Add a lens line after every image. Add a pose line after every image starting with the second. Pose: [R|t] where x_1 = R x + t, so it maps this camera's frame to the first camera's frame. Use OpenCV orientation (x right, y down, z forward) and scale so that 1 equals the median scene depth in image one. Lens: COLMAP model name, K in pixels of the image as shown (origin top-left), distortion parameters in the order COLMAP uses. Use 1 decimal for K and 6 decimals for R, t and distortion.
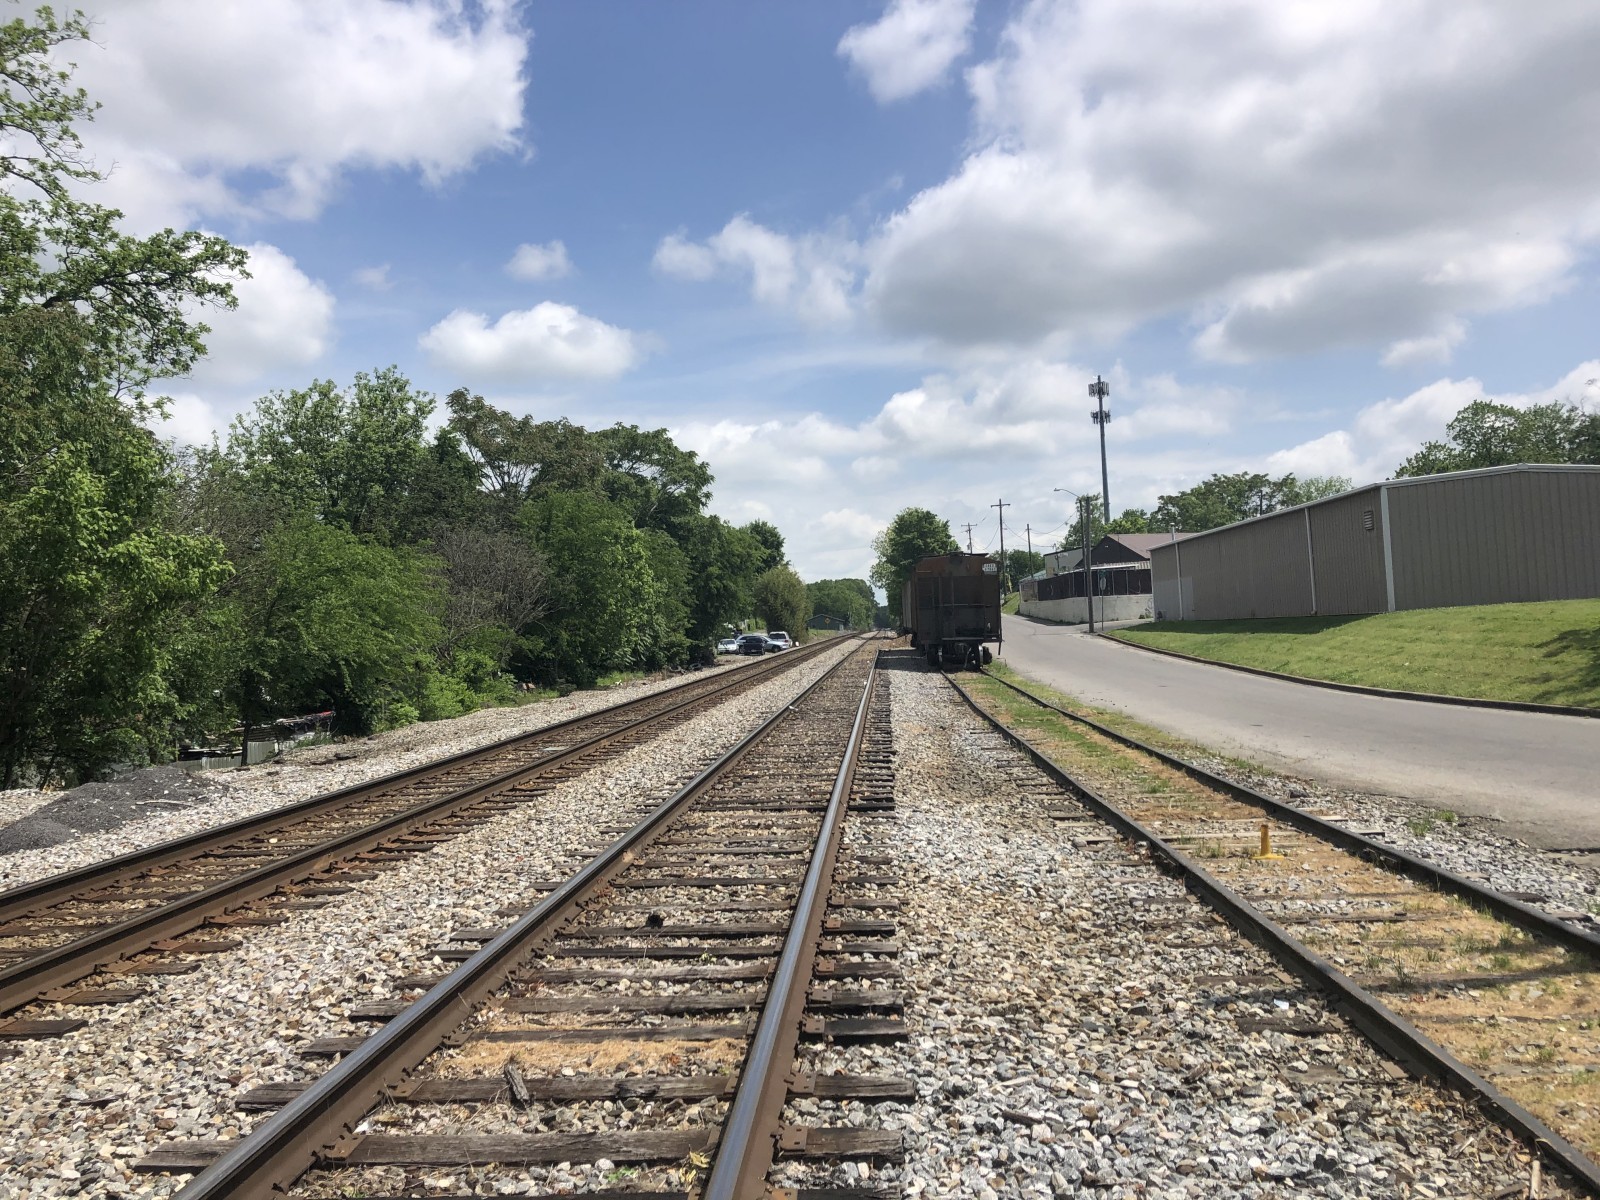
lens RADIAL K [[1302.1, 0, 803.1], [0, 1302.1, 561.2], [0, 0, 1]] dist [0.028892, -0.015756]
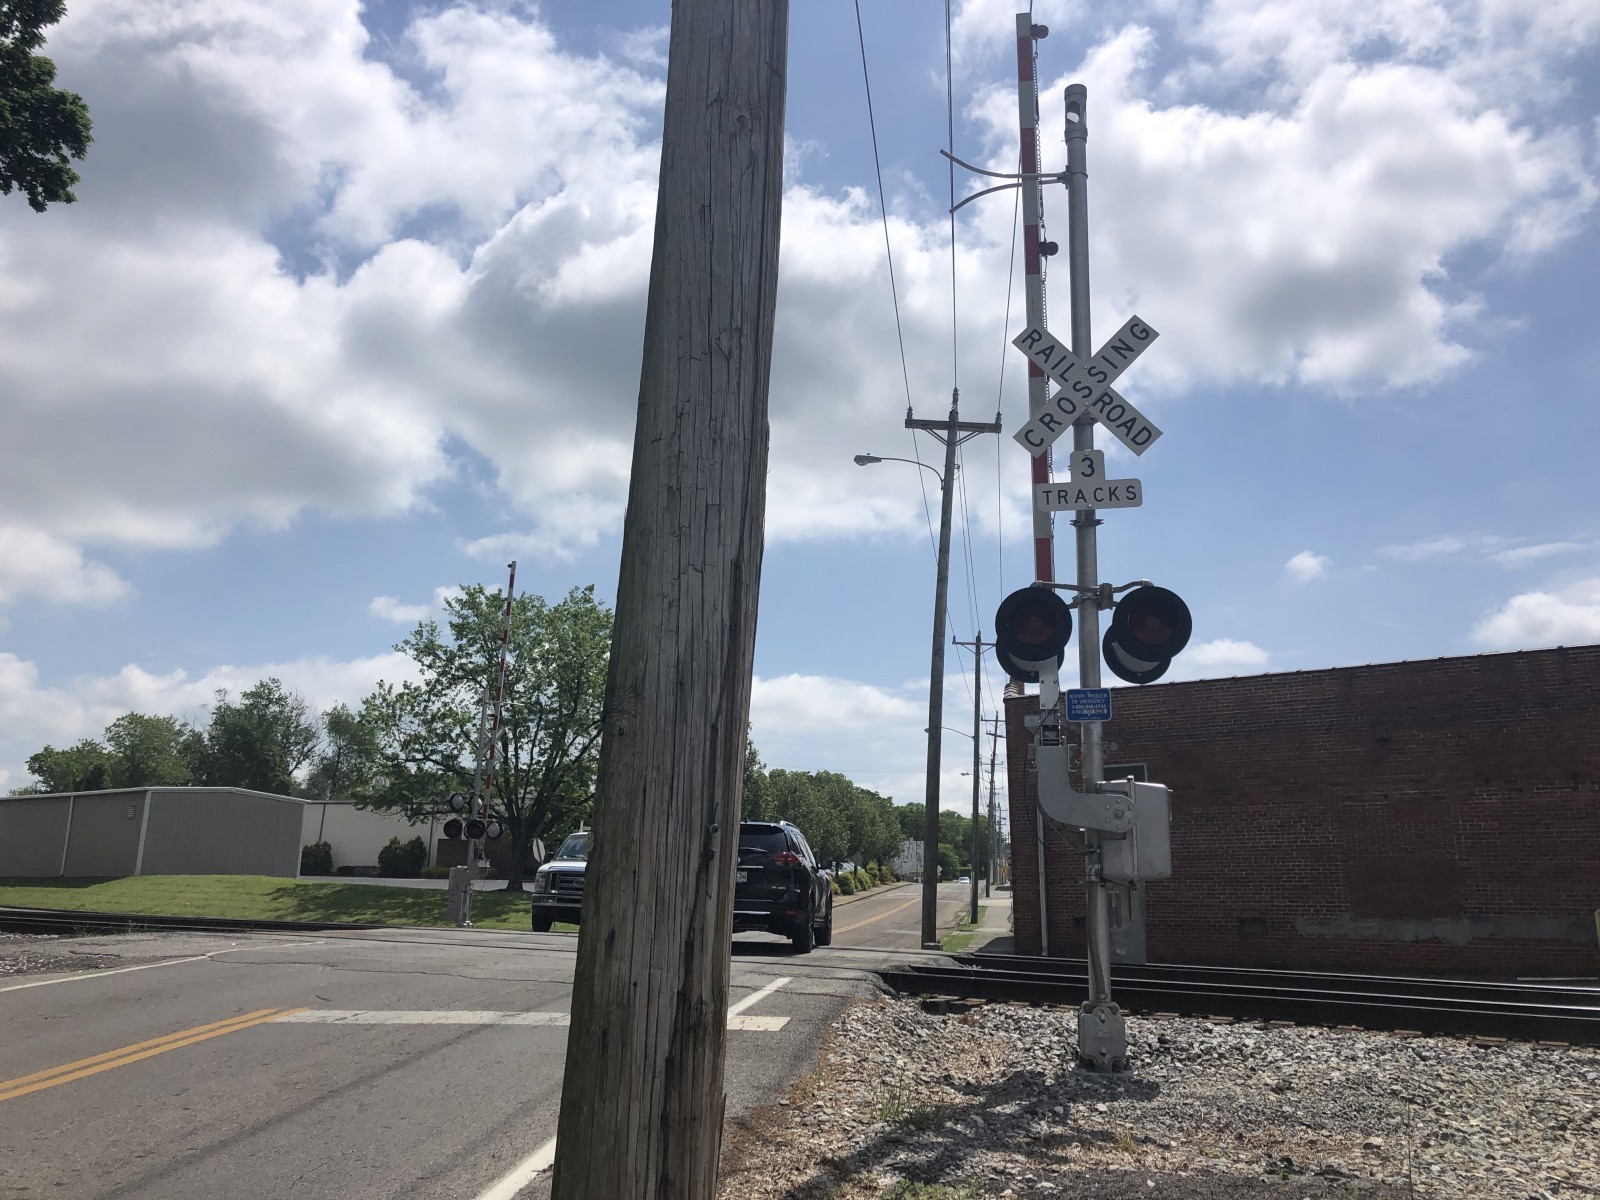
lens RADIAL K [[1302.1, 0, 798.7], [0, 1302.1, 595.8], [0, 0, 1]] dist [0.028892, -0.015756]
pose [[0.528728, 0.248166, 0.811702, -0.247921], [-0.088902, 0.967235, -0.237809, 0.010370], [-0.844123, 0.053575, 0.533467, -0.249644]]
